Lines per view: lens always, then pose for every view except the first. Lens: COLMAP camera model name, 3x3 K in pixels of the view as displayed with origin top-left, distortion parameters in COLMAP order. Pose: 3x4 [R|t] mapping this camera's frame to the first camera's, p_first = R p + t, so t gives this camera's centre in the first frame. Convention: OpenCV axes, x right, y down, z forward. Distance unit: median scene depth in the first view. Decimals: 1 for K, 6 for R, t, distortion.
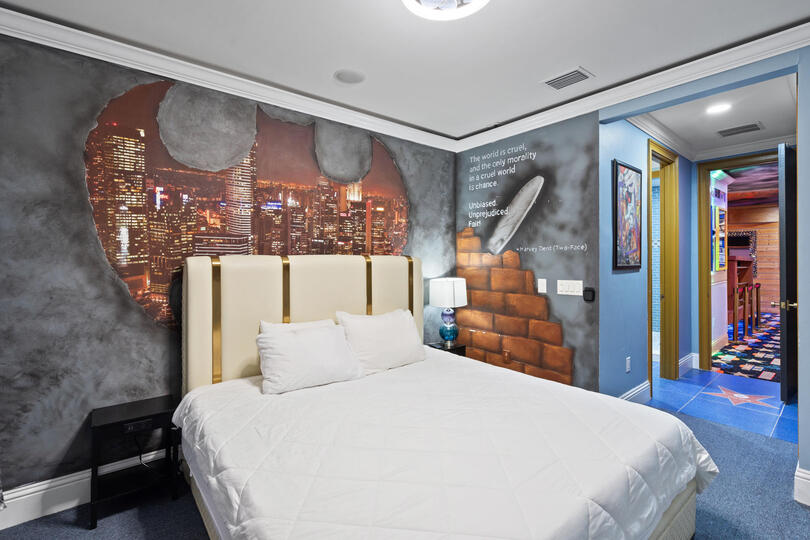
lens RADIAL K [[370.4, 0, 405.6], [0, 370.4, 262.6], [0, 0, 1]] dist [0.000341, 0.000175]
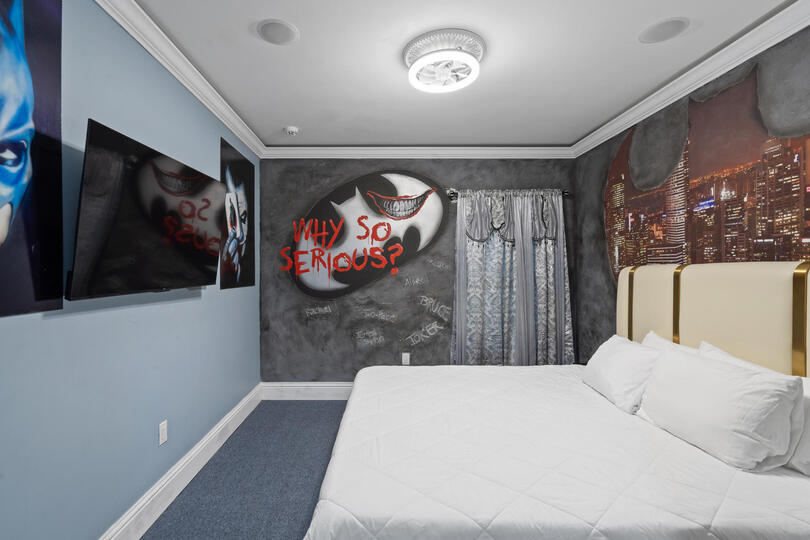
lens RADIAL K [[370.4, 0, 404.3], [0, 370.4, 268.5], [0, 0, 1]] dist [0.000341, 0.000175]
pose [[-0.579455, 0.005828, -0.814983, 0.750324], [0.000611, 0.999977, 0.006716, -0.015881], [0.815004, 0.003394, -0.579446, 0.965093]]
